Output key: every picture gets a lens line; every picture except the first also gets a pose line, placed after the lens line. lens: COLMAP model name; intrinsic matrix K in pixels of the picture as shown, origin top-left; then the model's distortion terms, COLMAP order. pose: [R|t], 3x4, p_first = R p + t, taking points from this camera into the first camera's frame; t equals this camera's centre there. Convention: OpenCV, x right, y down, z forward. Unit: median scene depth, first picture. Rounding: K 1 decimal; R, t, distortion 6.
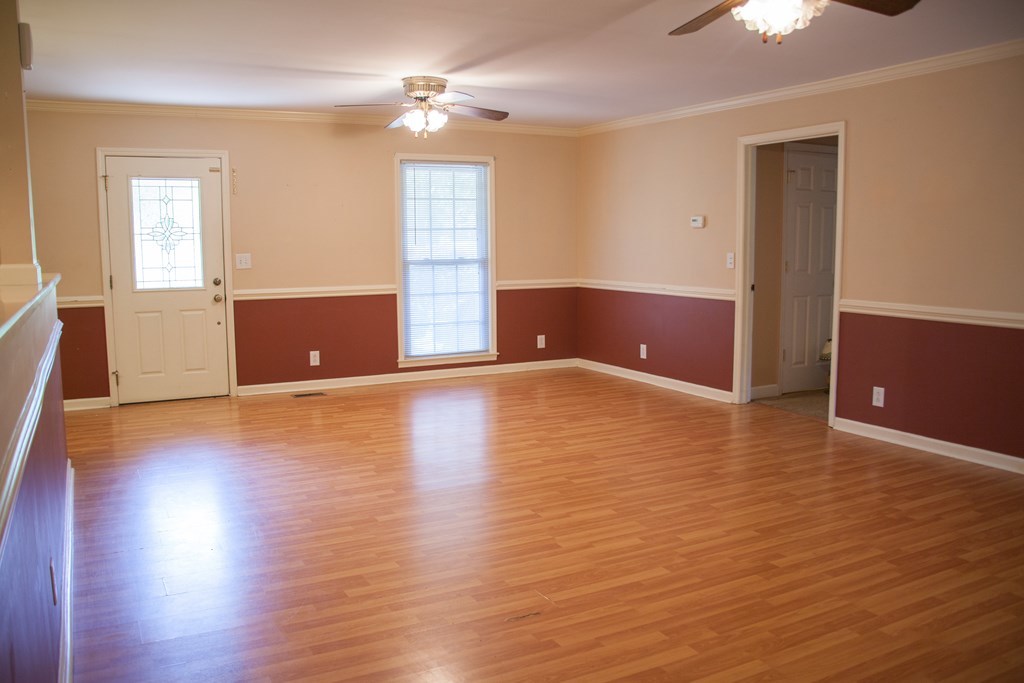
lens RADIAL K [[820.4, 0, 505.7], [0, 820.4, 357.4], [0, 0, 1]] dist [-0.164147, 0.132492]
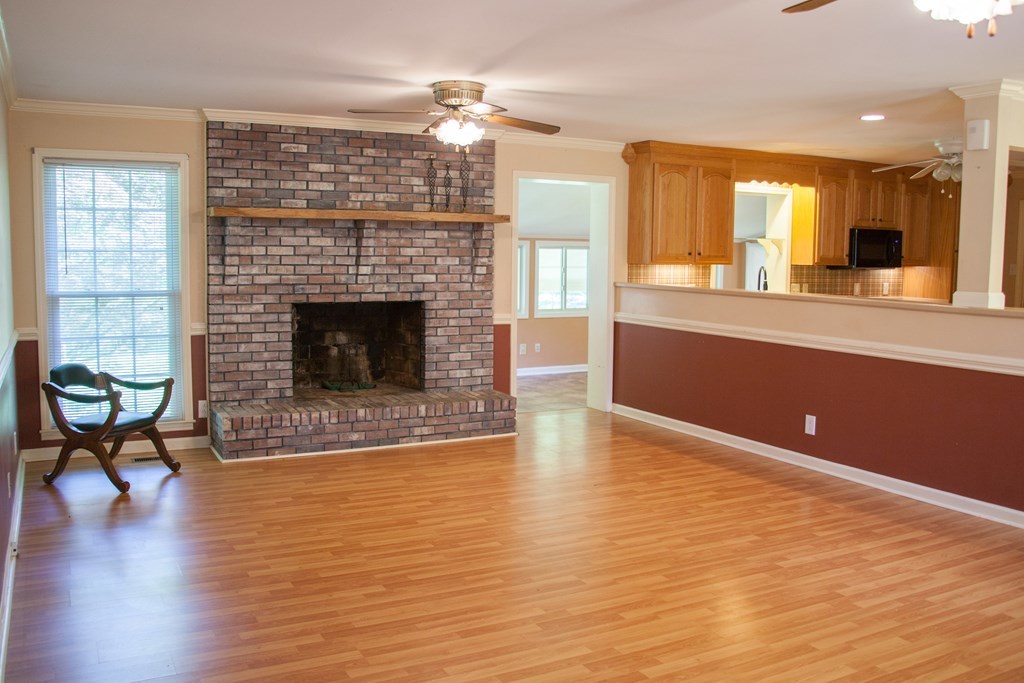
lens RADIAL K [[890.5, 0, 510.2], [0, 890.5, 328.4], [0, 0, 1]] dist [-0.111913, 0.003890]
pose [[-0.999949, -0.003751, -0.009415, 0.159022], [-0.005764, 0.974613, 0.223822, -0.288100], [0.008337, 0.223865, -0.974585, 1.826654]]
